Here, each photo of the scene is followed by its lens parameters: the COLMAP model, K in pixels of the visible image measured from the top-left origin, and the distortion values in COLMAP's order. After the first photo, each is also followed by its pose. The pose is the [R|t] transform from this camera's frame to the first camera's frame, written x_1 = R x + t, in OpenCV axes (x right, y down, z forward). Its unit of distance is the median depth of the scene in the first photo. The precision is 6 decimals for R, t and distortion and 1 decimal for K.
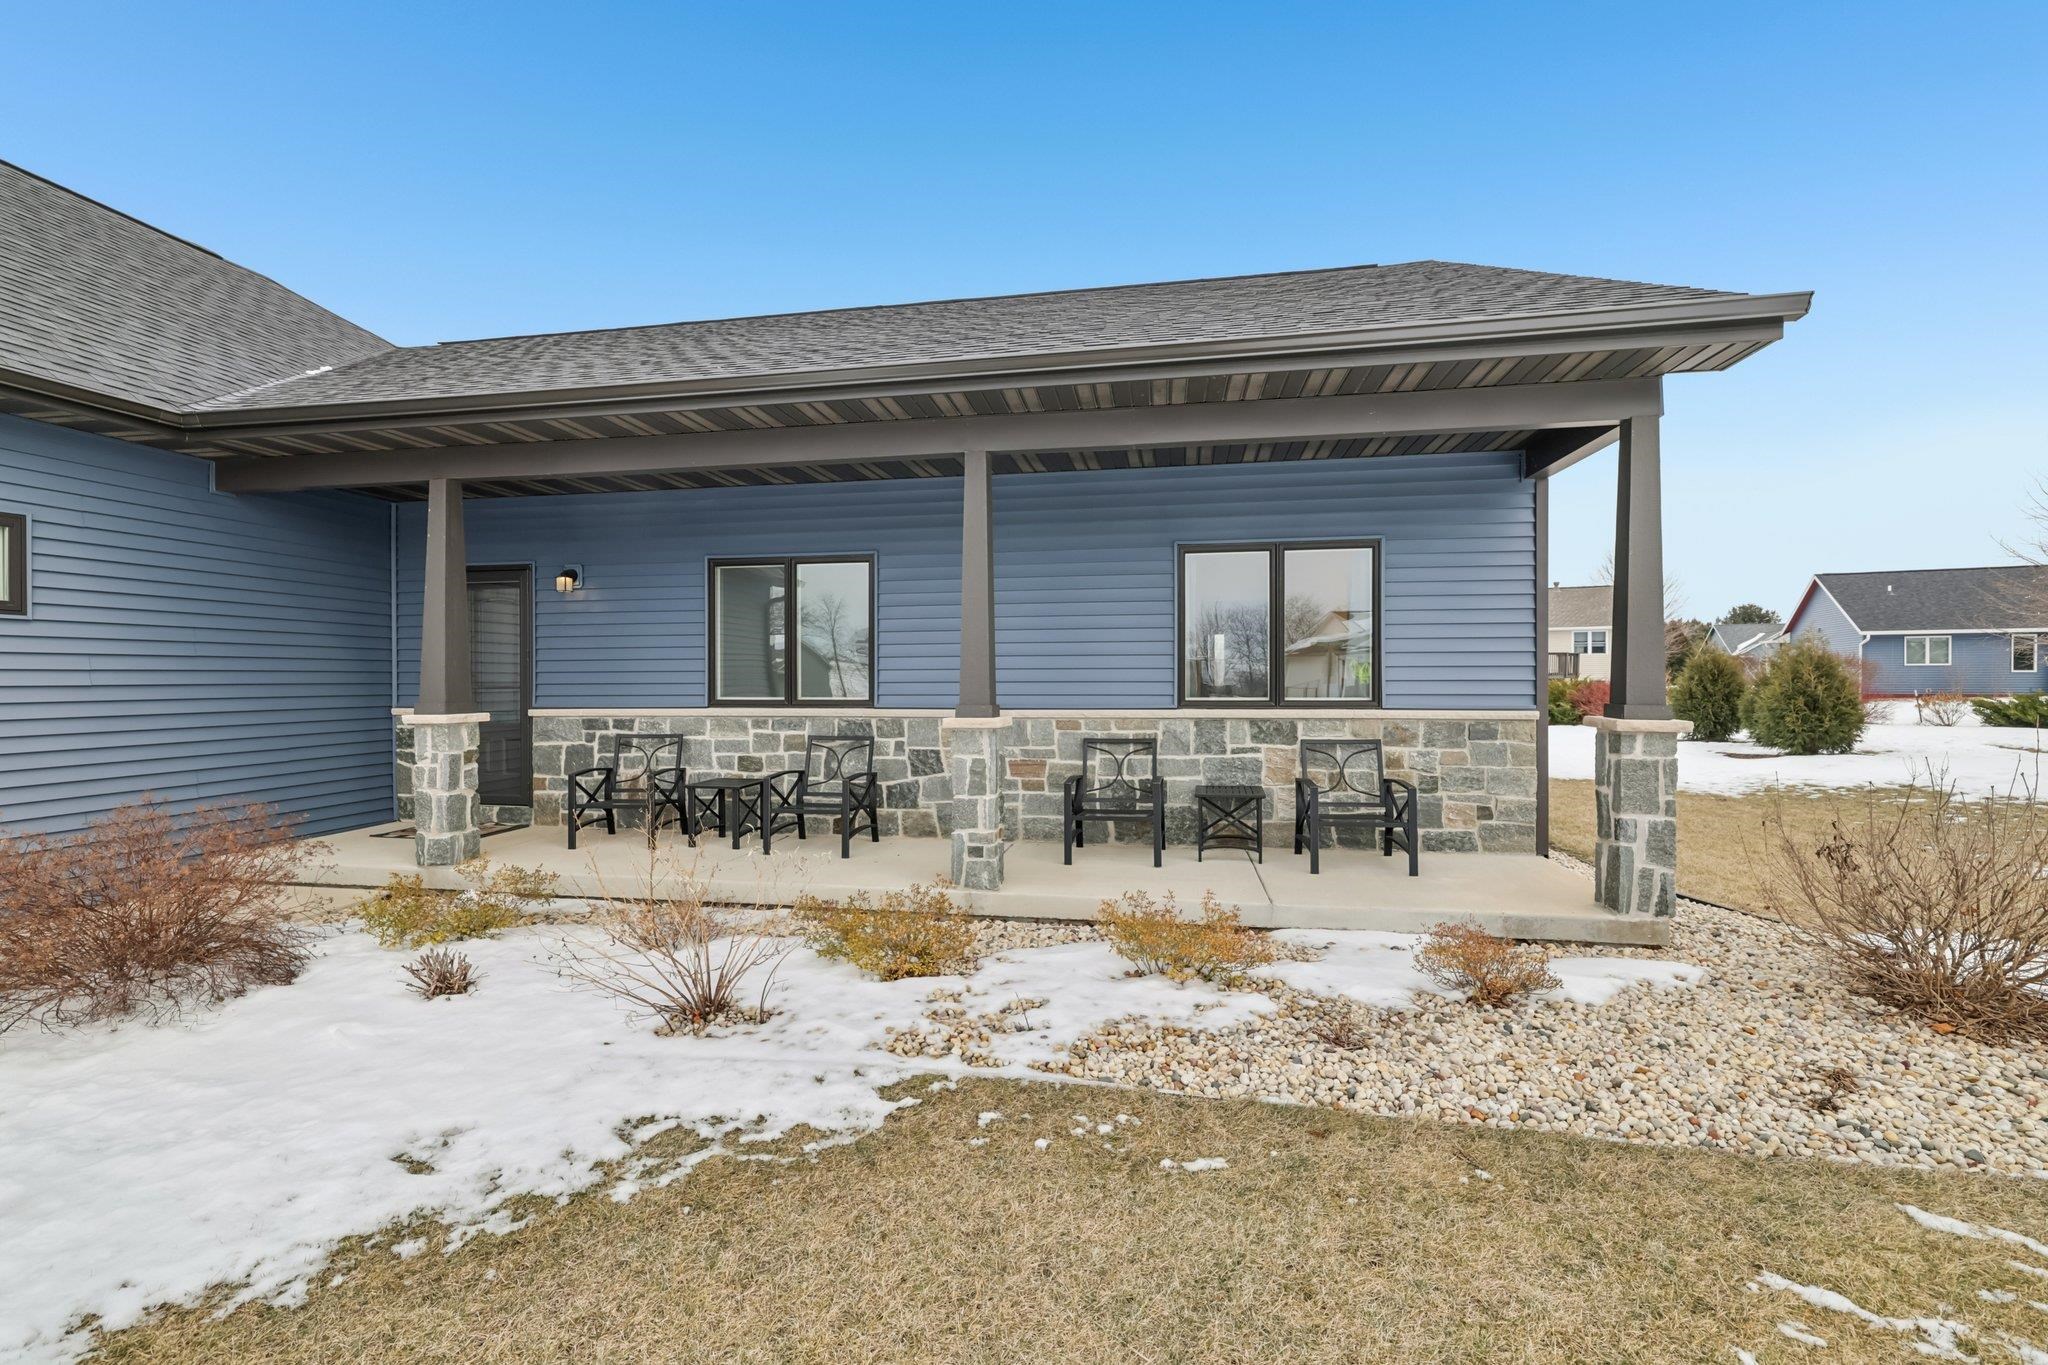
lens RADIAL K [[865.5, 0, 1017.8], [0, 865.5, 676.0], [0, 0, 1]] dist [0.000552, 0.000233]
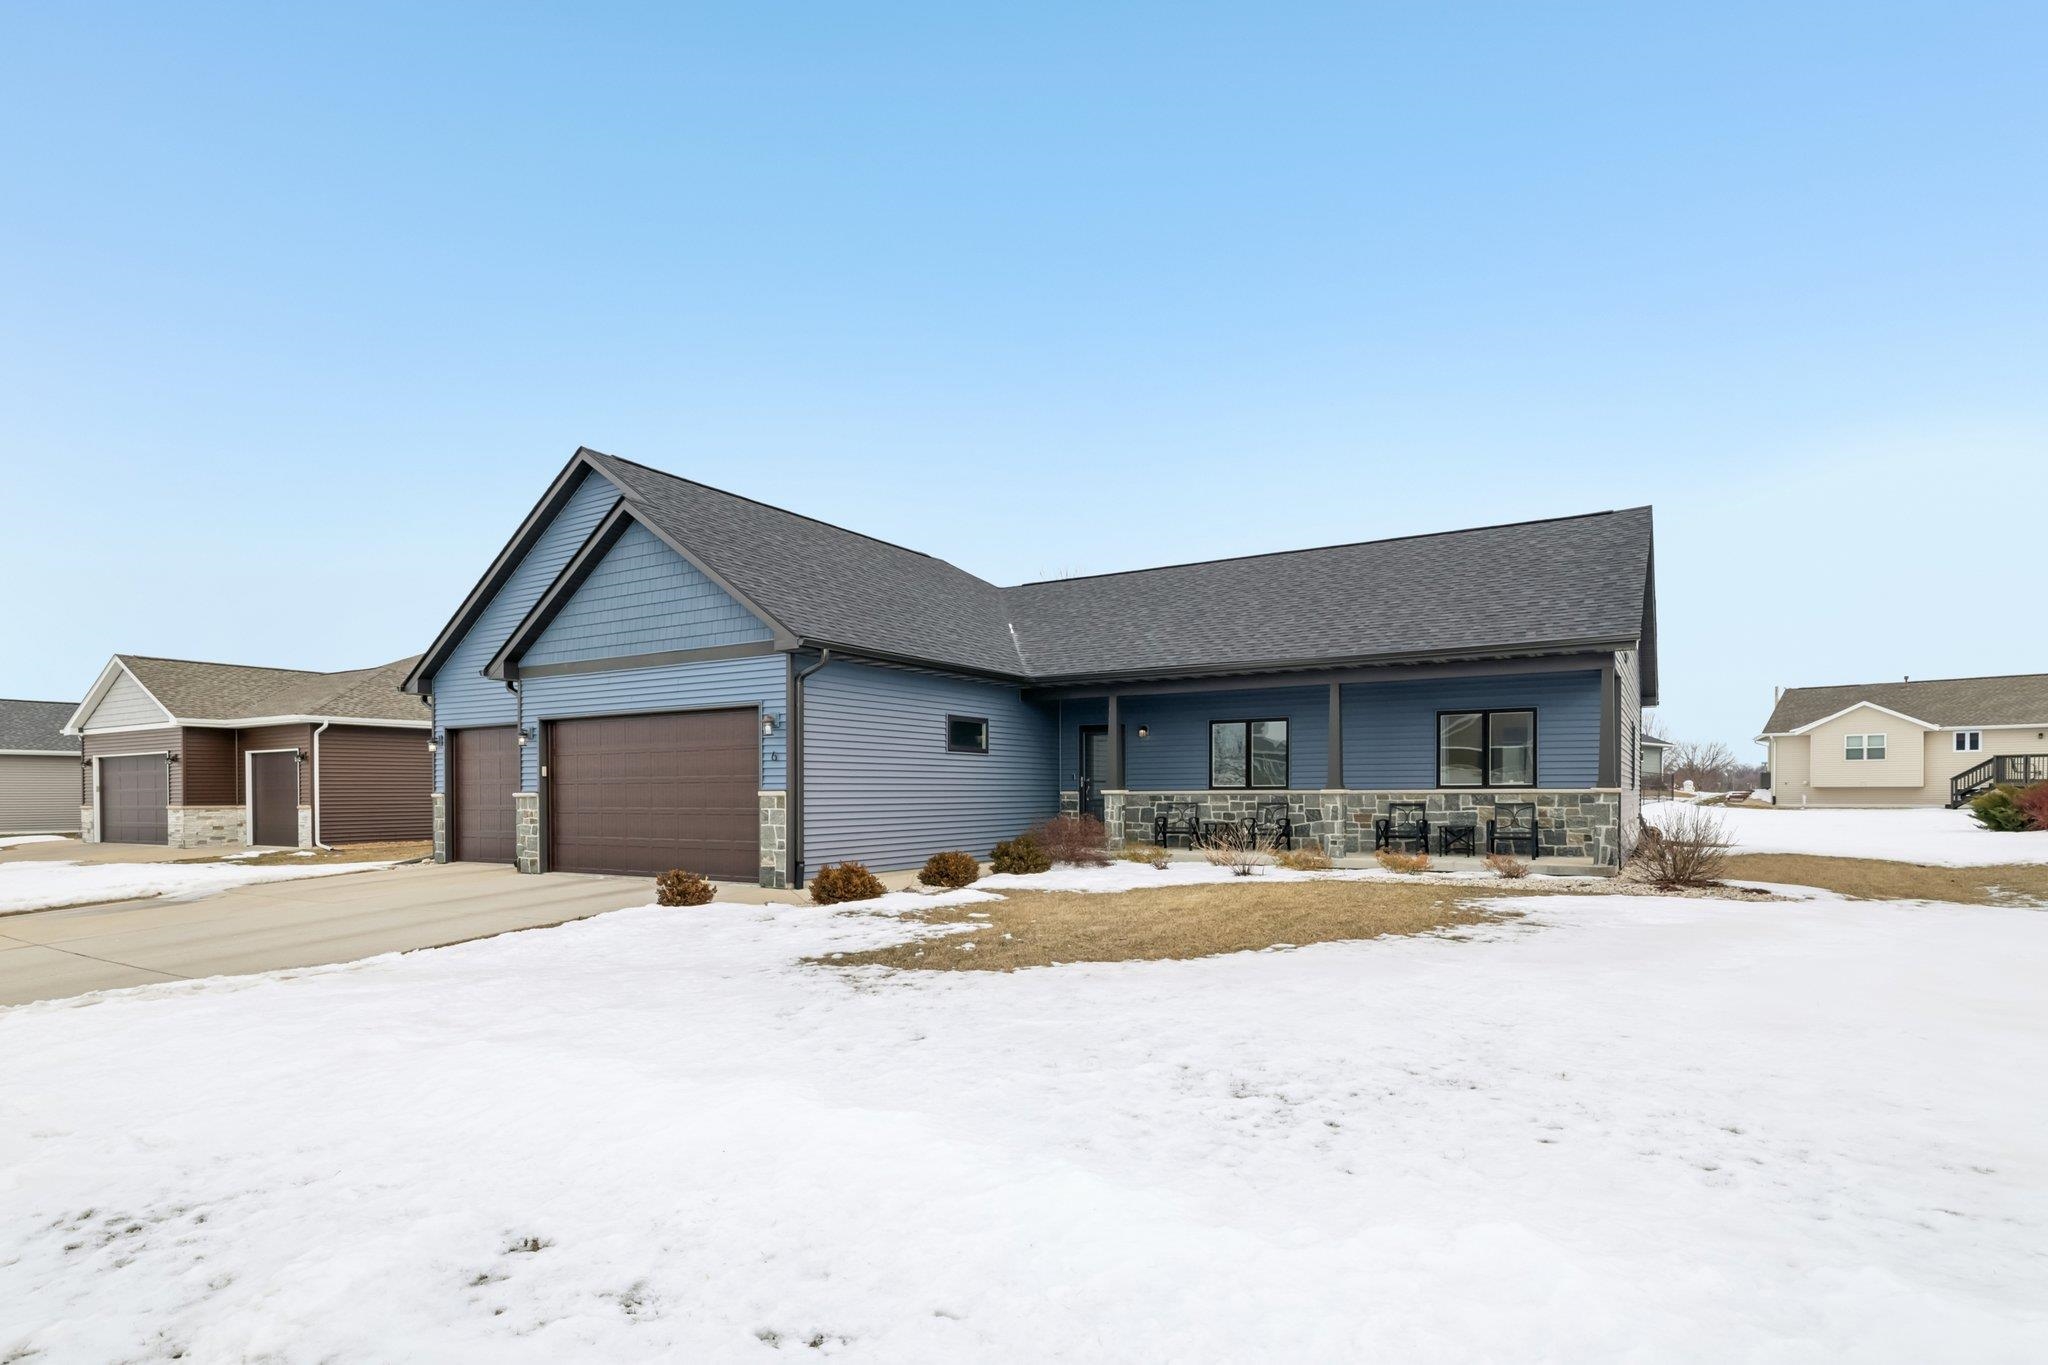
lens RADIAL K [[1009.0, 0, 1081.6], [0, 1009.0, 783.2], [0, 0, 1]] dist [-0.000135, 0.000593]
pose [[0.945770, -0.002920, -0.324824, 0.165781], [0.001833, 0.999992, -0.003654, 0.031273], [0.324832, 0.002860, 0.945767, -1.579712]]
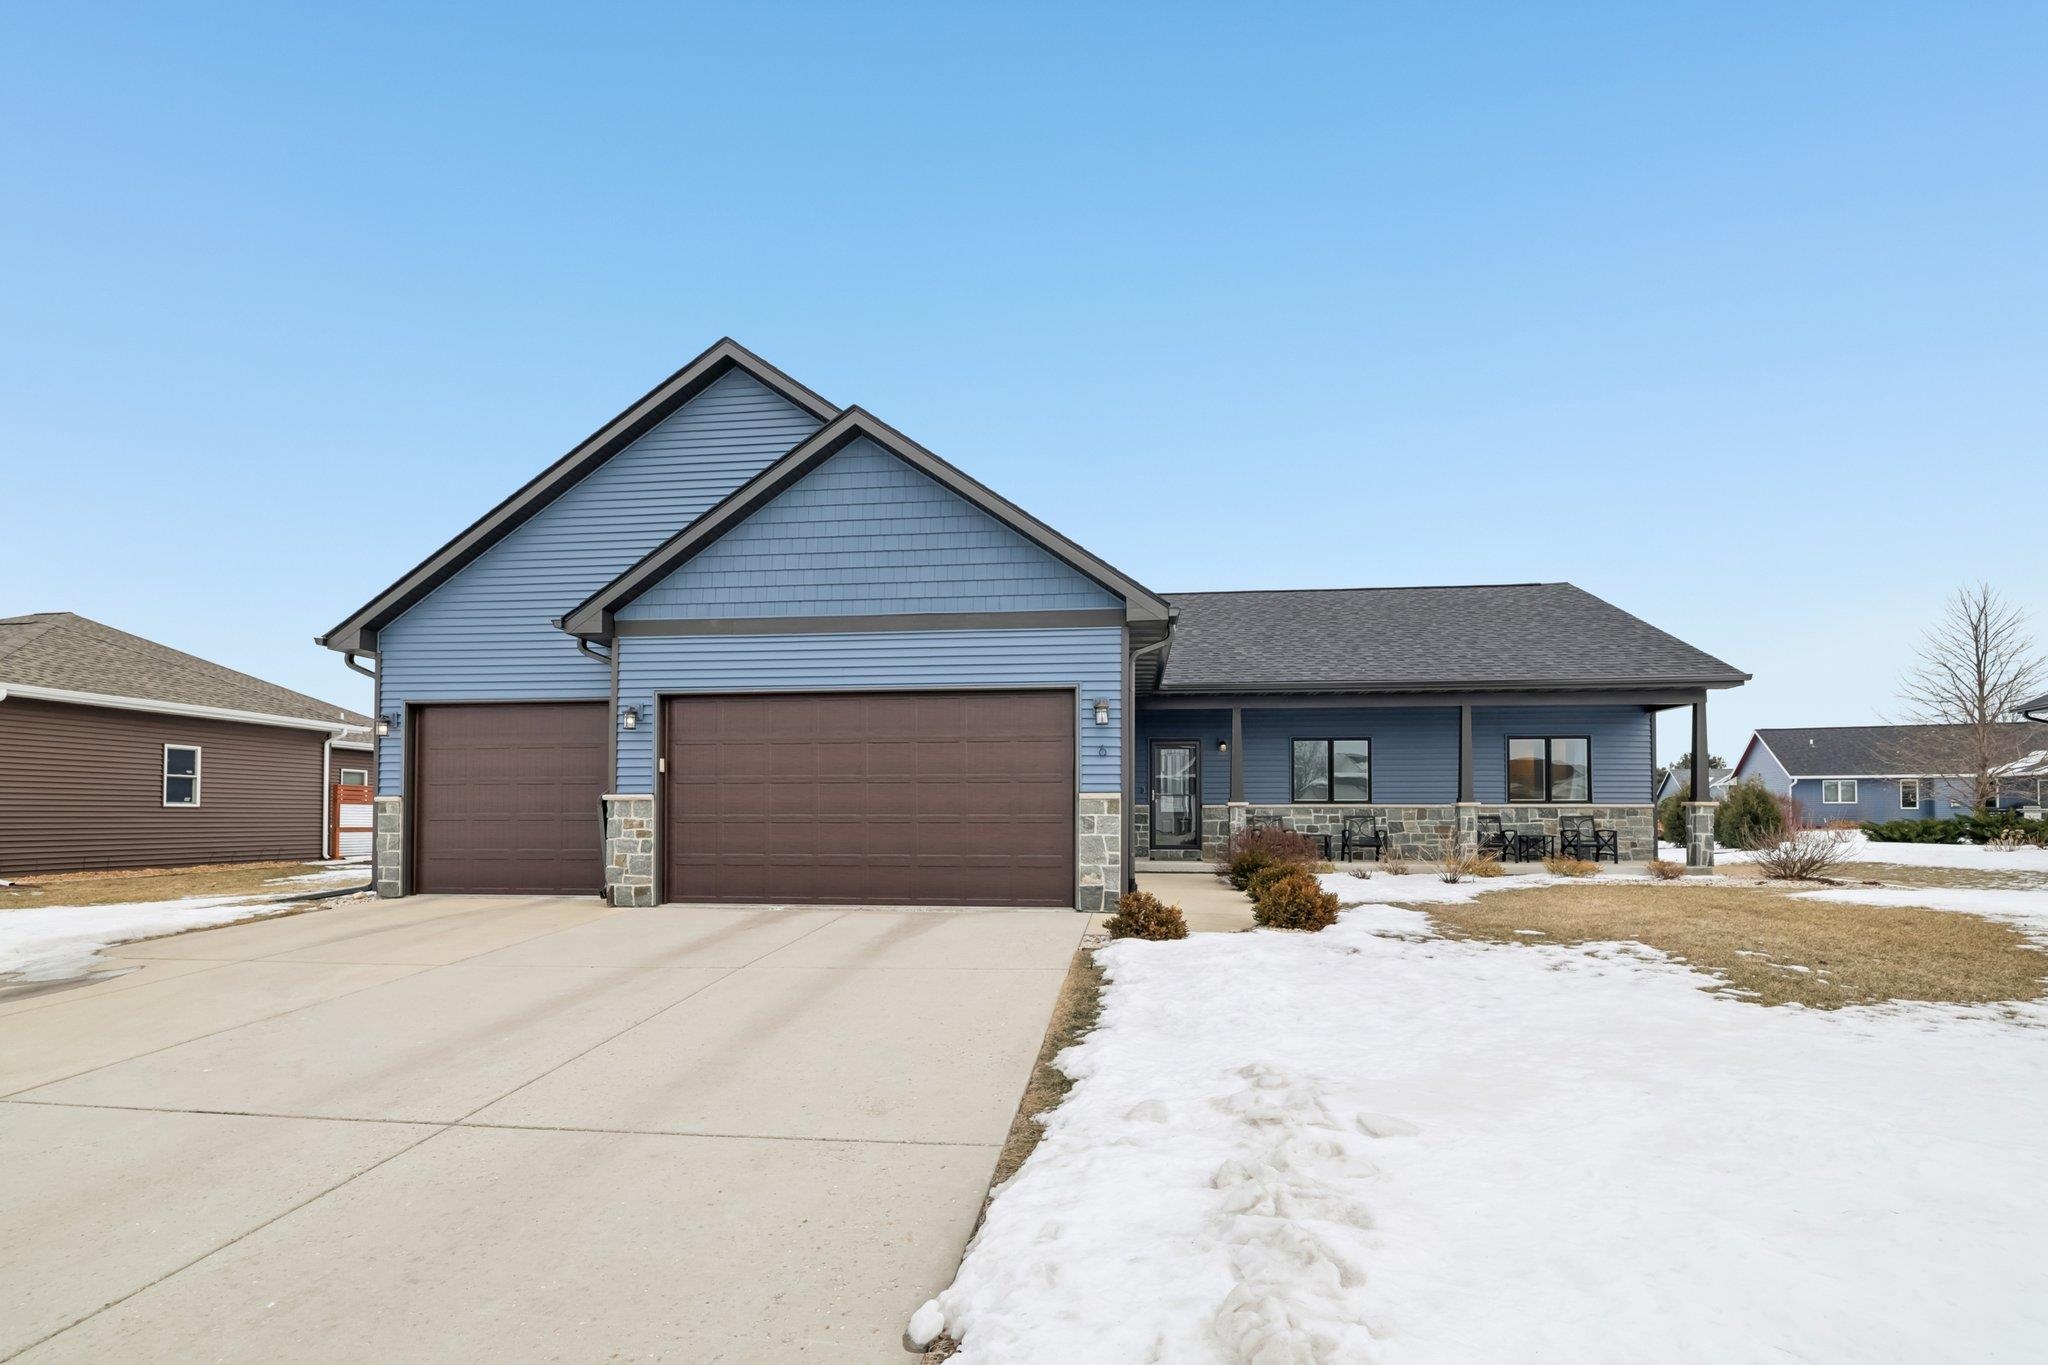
lens RADIAL K [[865.5, 0, 1083.3], [0, 865.5, 784.2], [0, 0, 1]] dist [0.000552, 0.000233]
pose [[0.996586, 0.007585, 0.082216, -1.178182], [-0.004695, 0.999366, -0.035280, 0.073540], [-0.082432, 0.034773, 0.995990, -1.286079]]
